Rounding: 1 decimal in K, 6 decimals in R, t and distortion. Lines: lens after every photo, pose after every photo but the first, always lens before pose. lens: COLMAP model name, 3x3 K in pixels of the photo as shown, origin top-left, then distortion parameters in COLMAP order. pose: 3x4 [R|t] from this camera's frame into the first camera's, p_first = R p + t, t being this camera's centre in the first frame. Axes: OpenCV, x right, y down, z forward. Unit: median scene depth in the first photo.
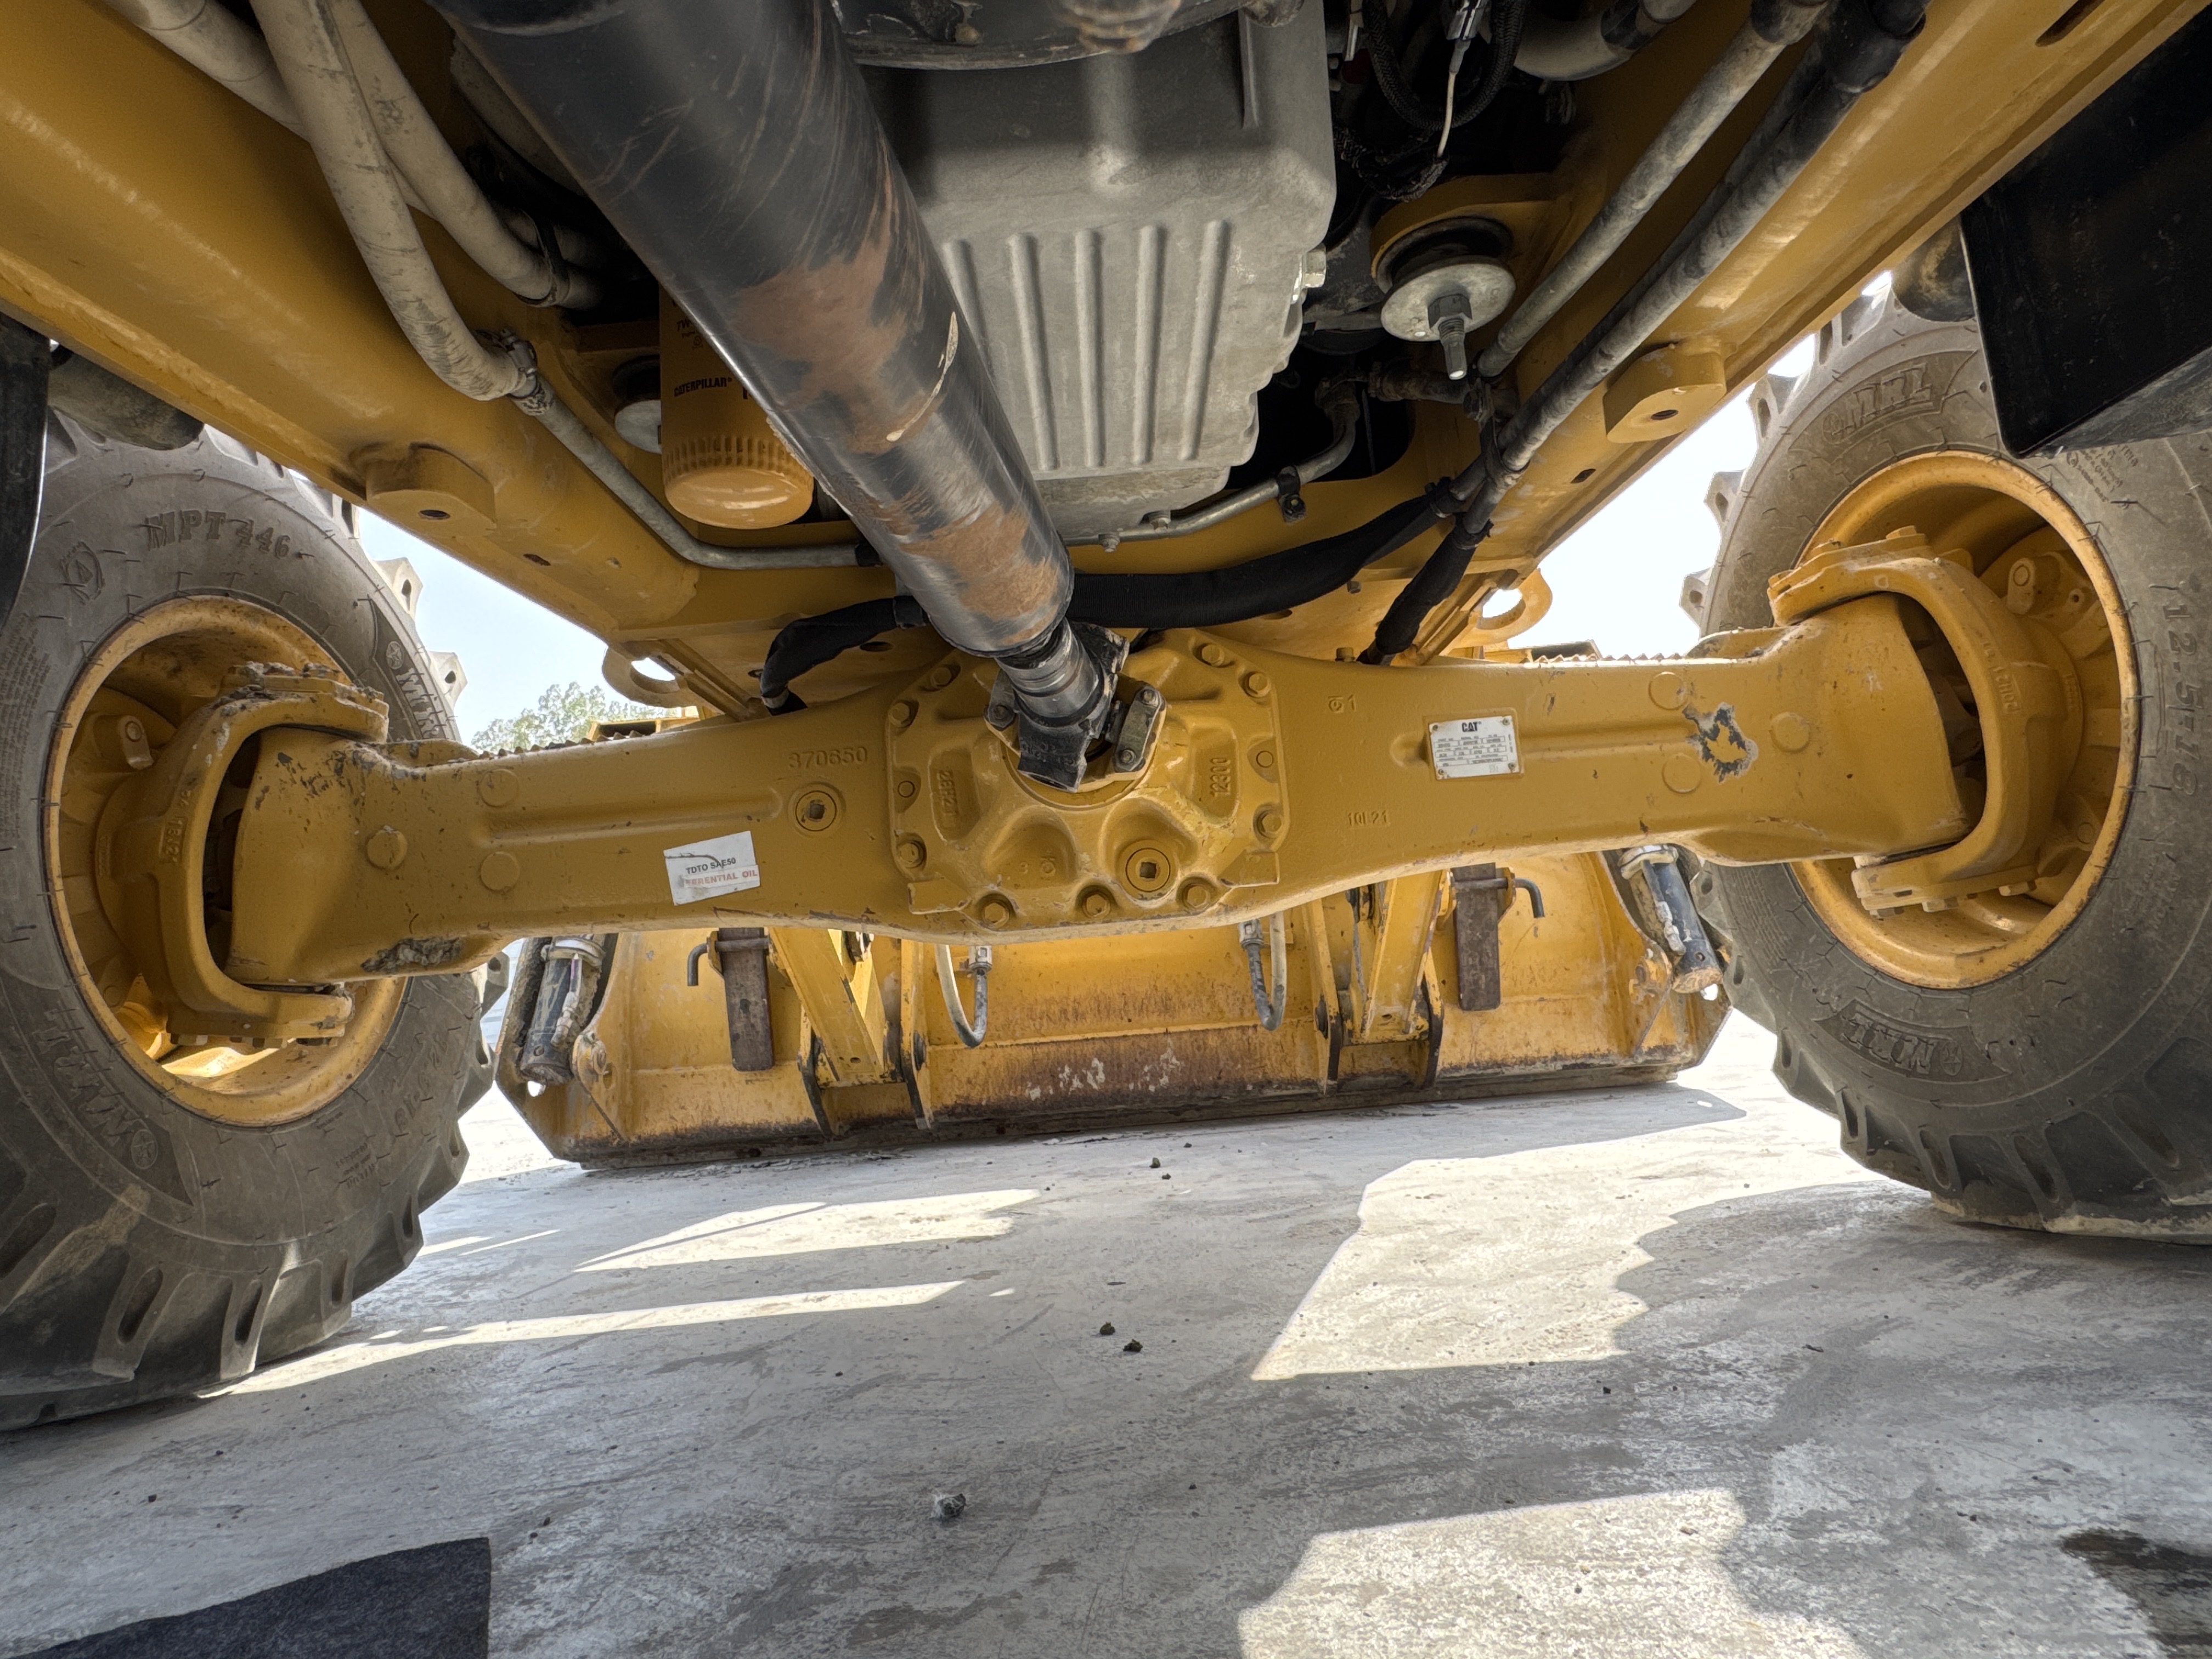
lens RADIAL K [[1210.3, 0, 1106.0], [0, 1210.3, 829.5], [0, 0, 1]] dist [-0.002182, -0.000057]
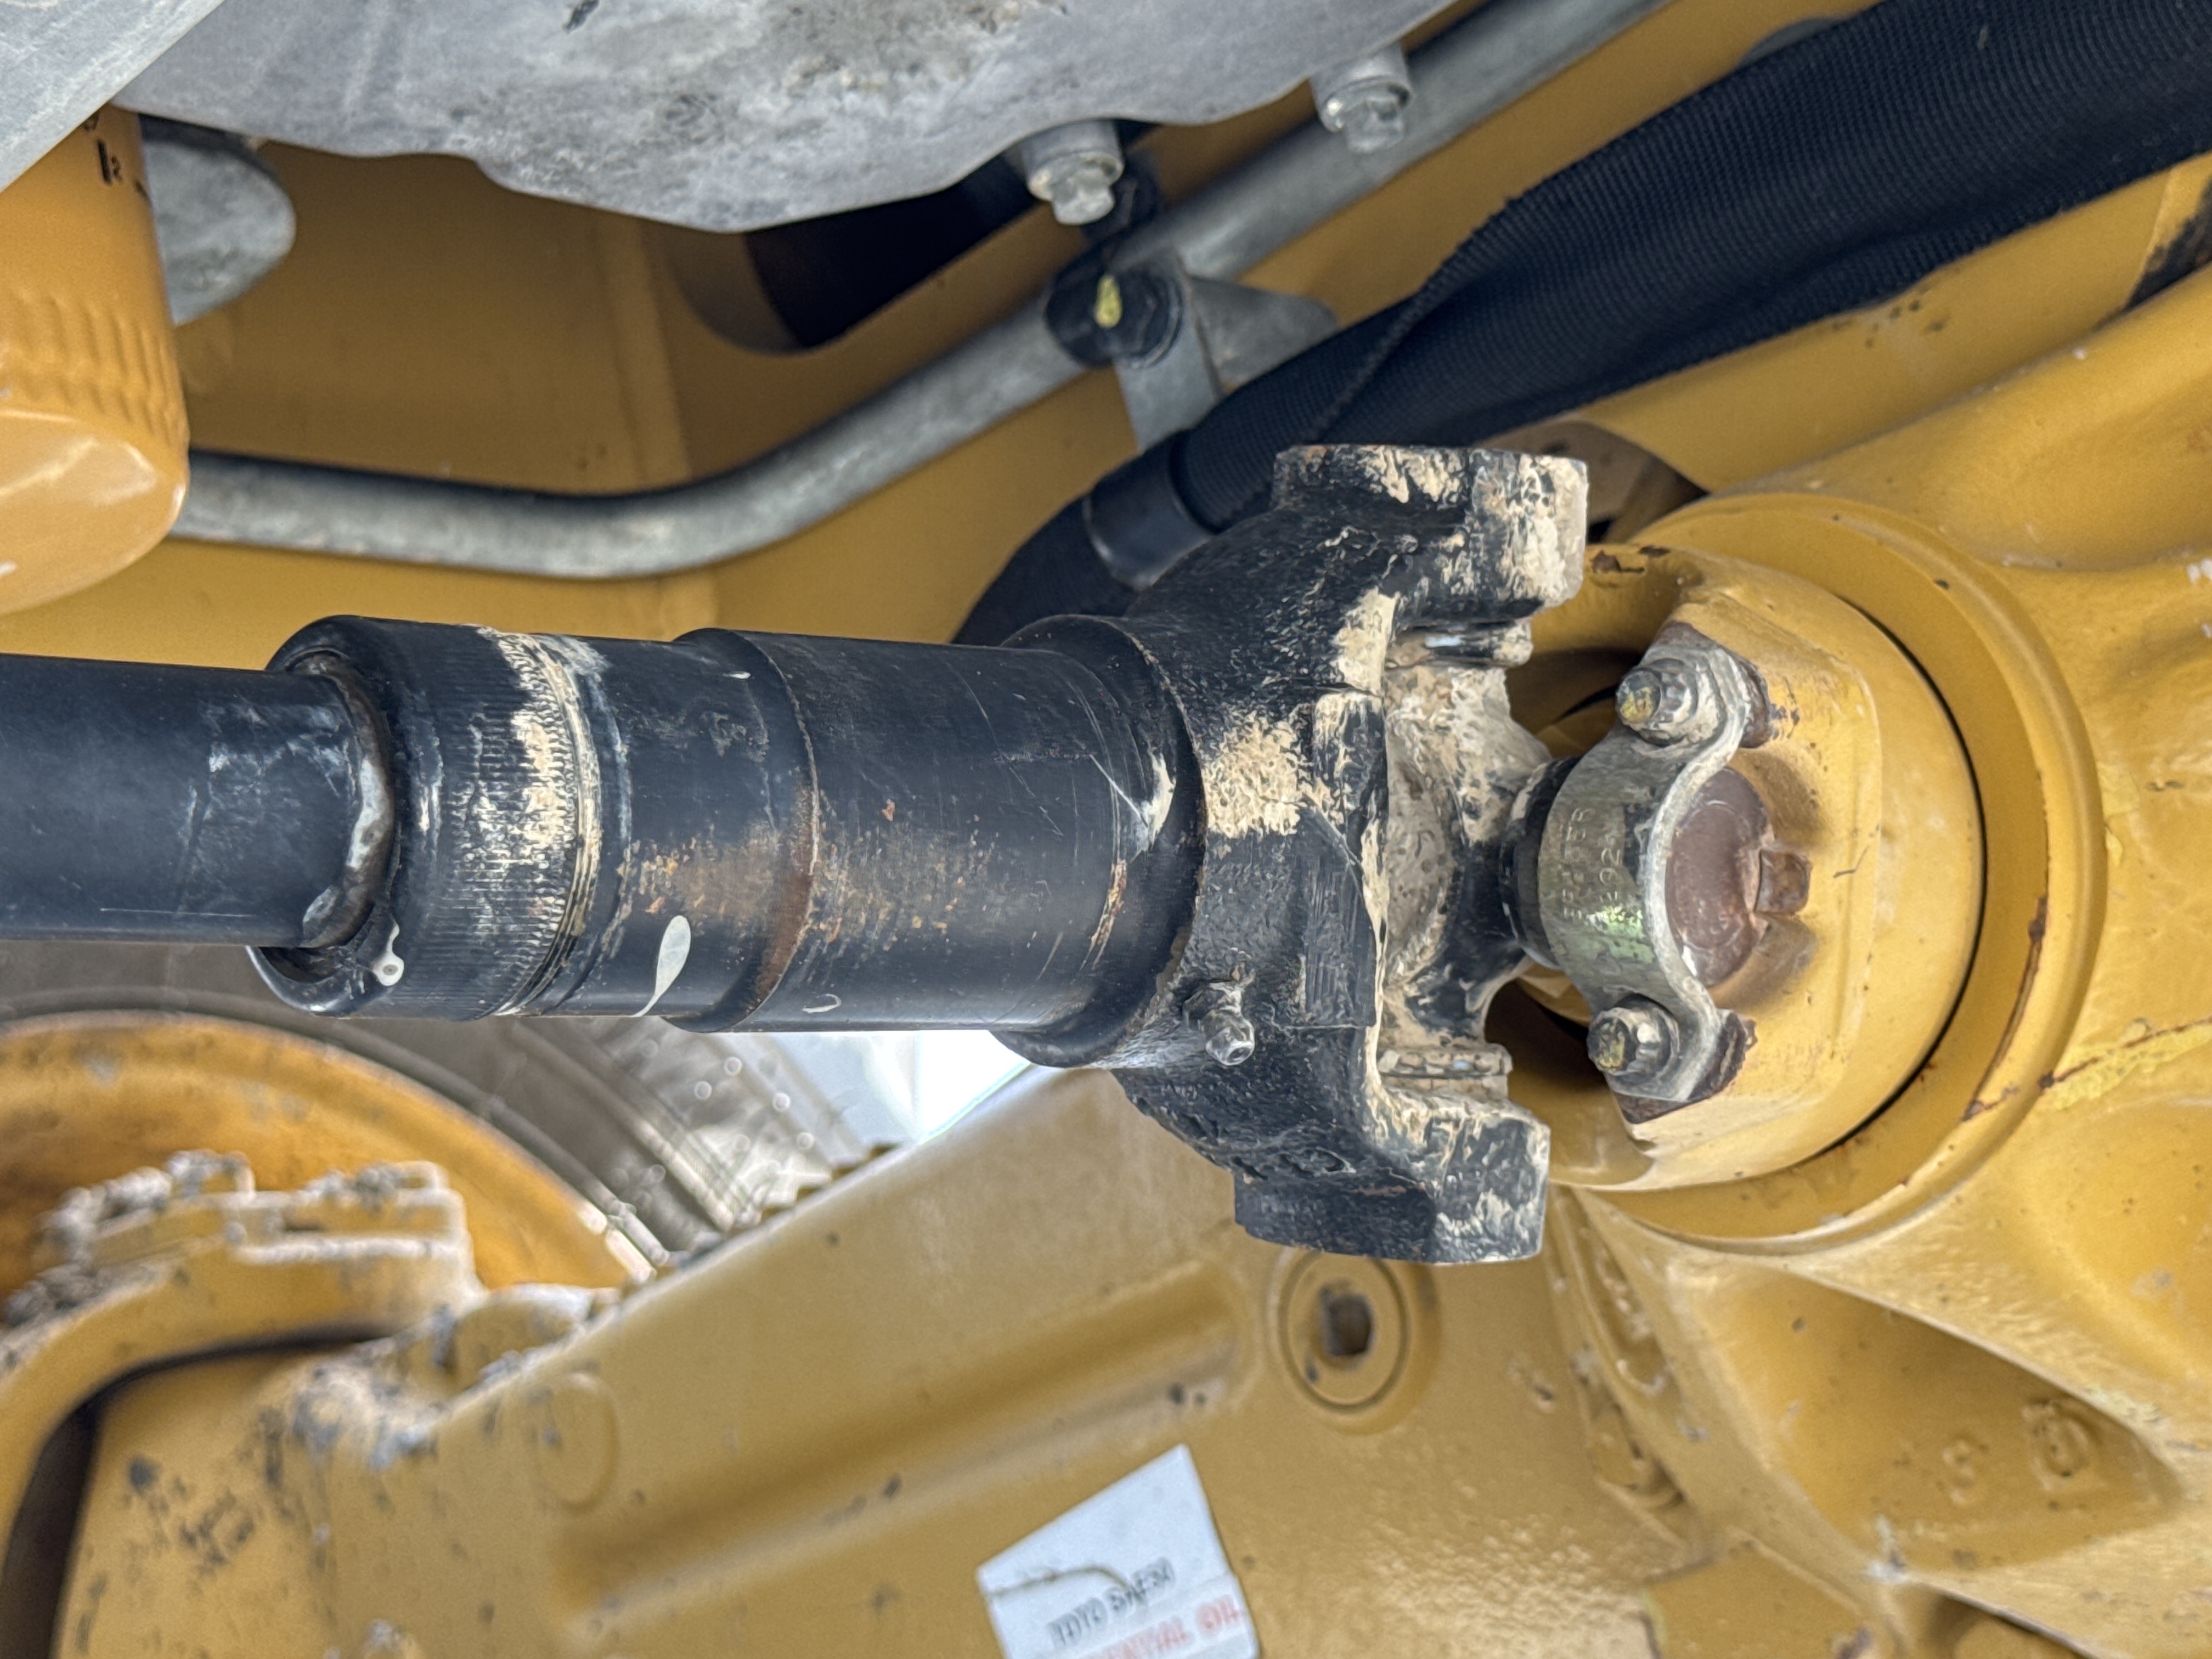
lens RADIAL K [[4002.1, 0, 1109.1], [0, 4002.1, 842.9], [0, 0, 1]] dist [0.150297, -0.168179]
pose [[0.704935, -0.271193, -0.655379, 0.287487], [0.265346, 0.957753, -0.110905, -0.031158], [0.657768, -0.095721, 0.747114, 0.358856]]
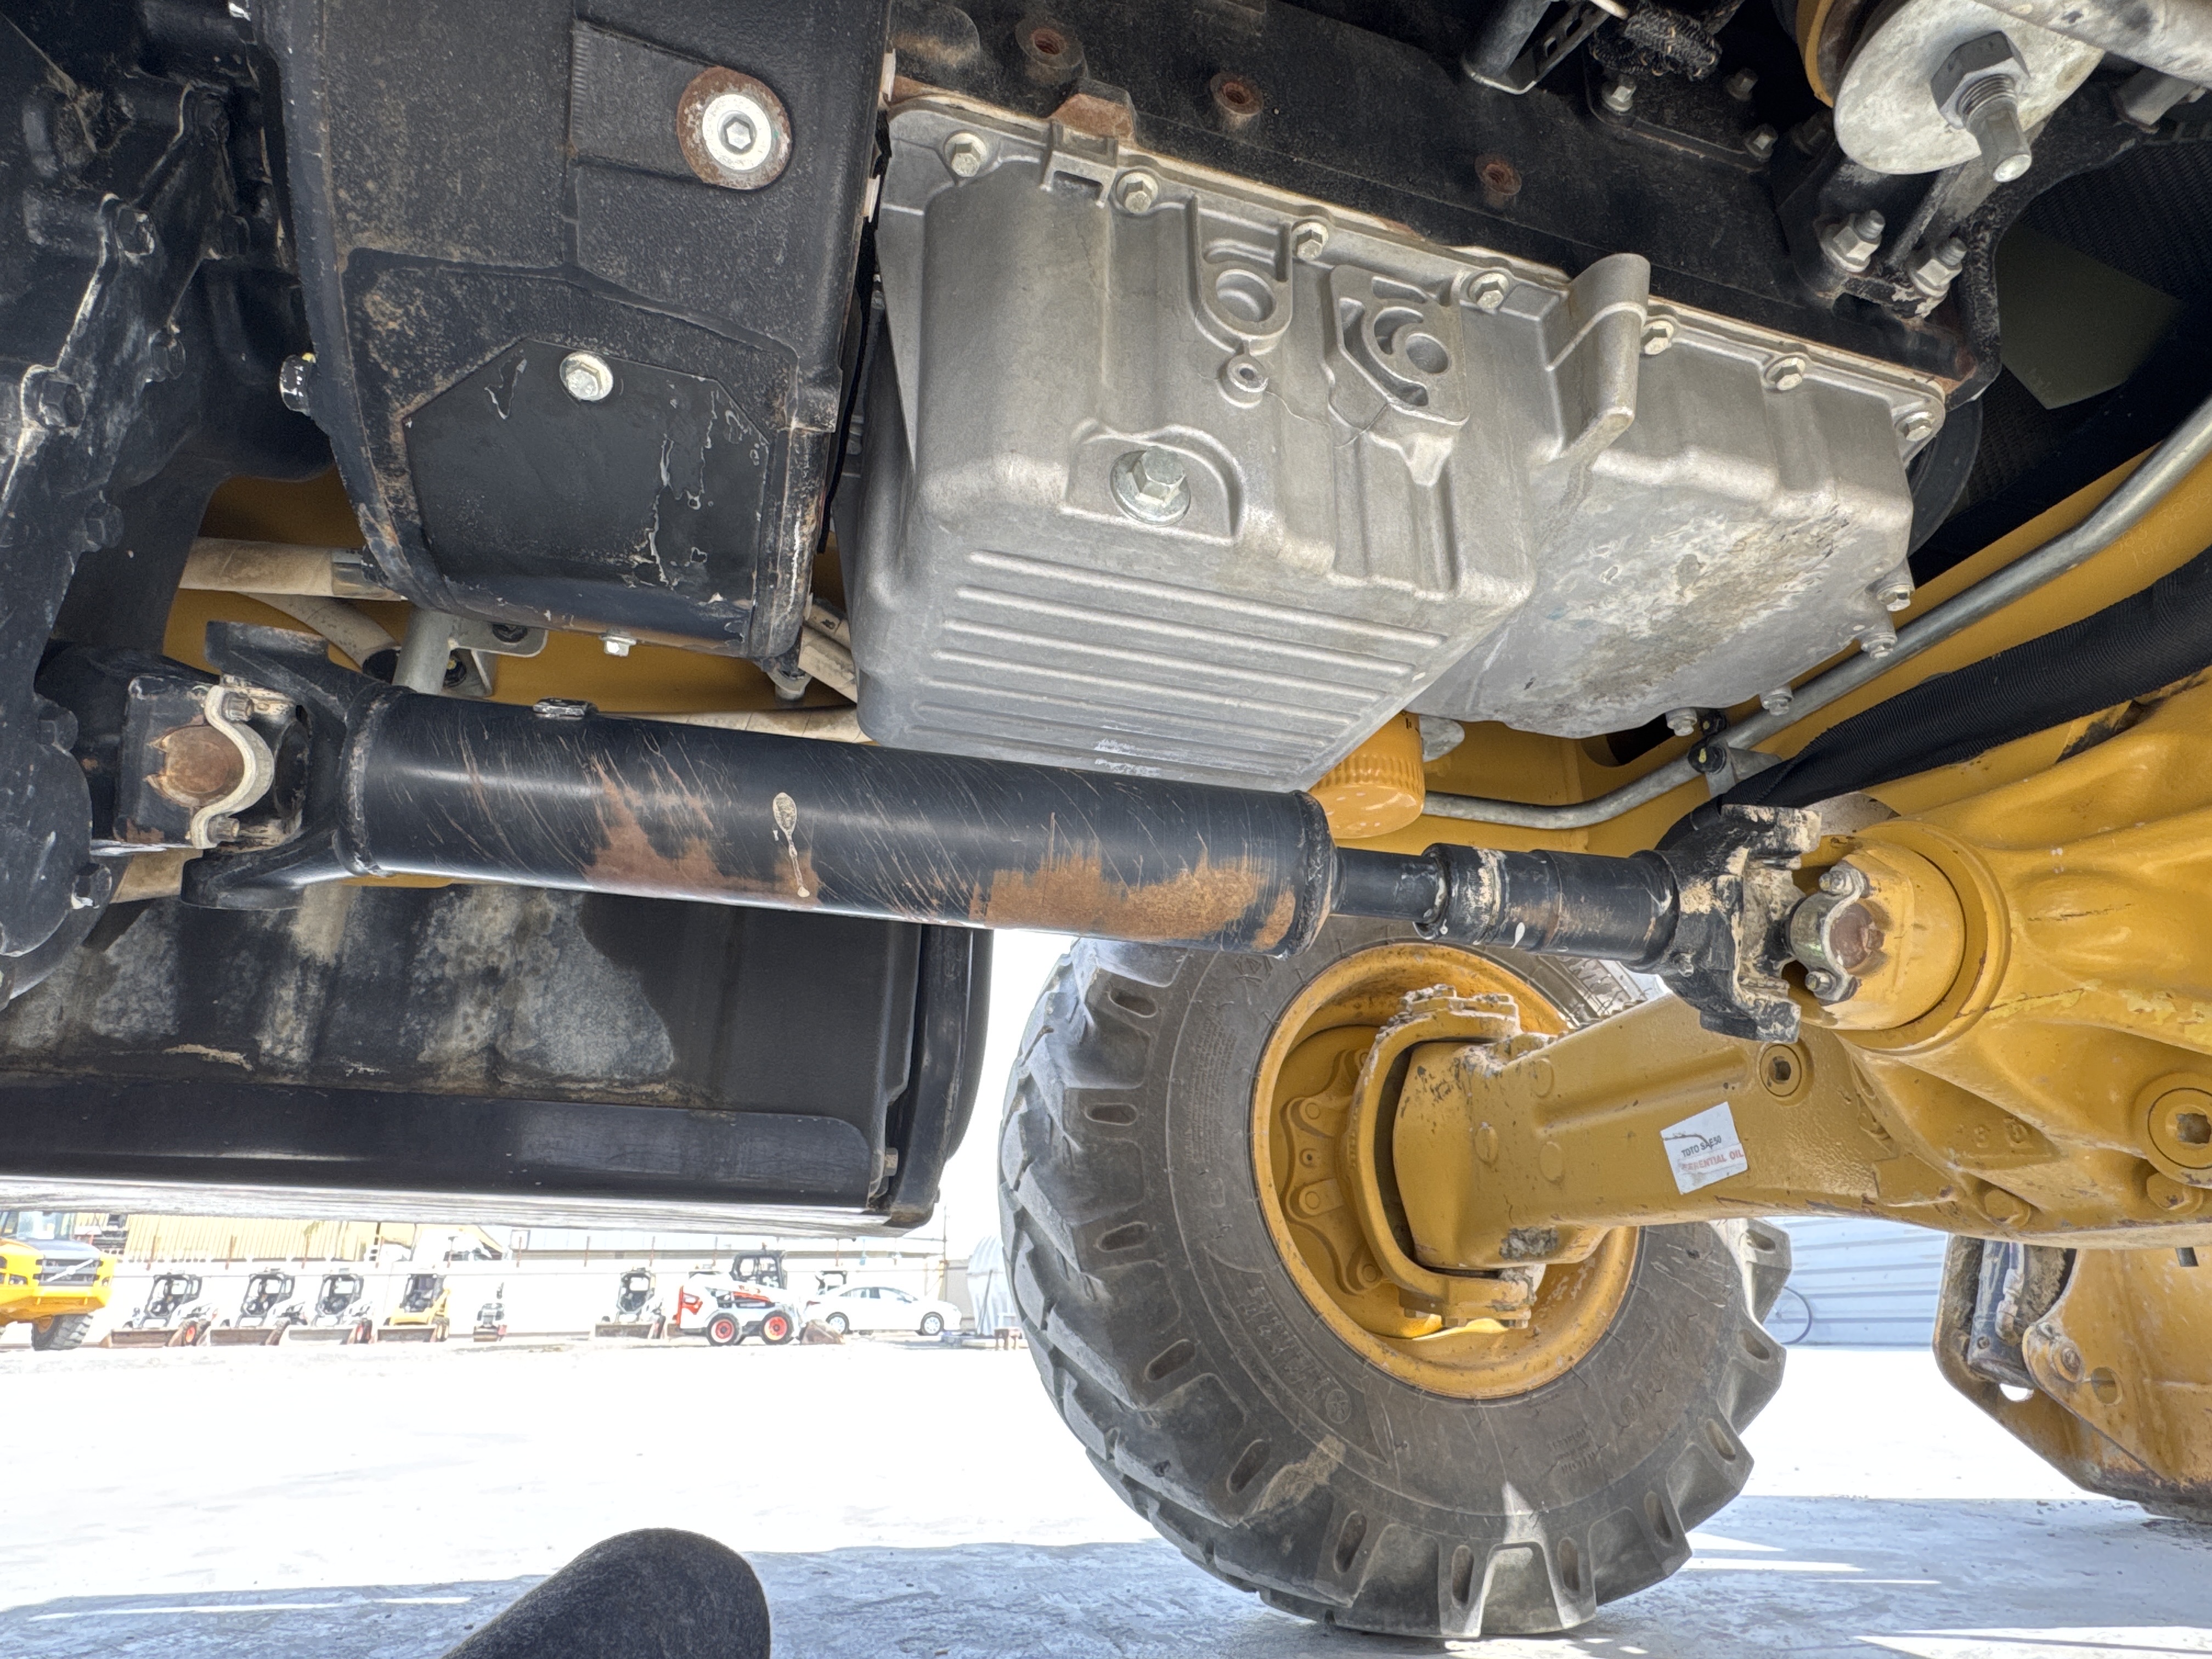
lens RADIAL K [[1210.3, 0, 1106.0], [0, 1210.3, 829.5], [0, 0, 1]] dist [-0.002182, -0.000057]
pose [[0.301439, -0.285118, -0.909858, 0.390723], [0.111825, 0.958231, -0.263228, -0.007076], [0.946905, -0.022398, 0.320731, 0.322251]]
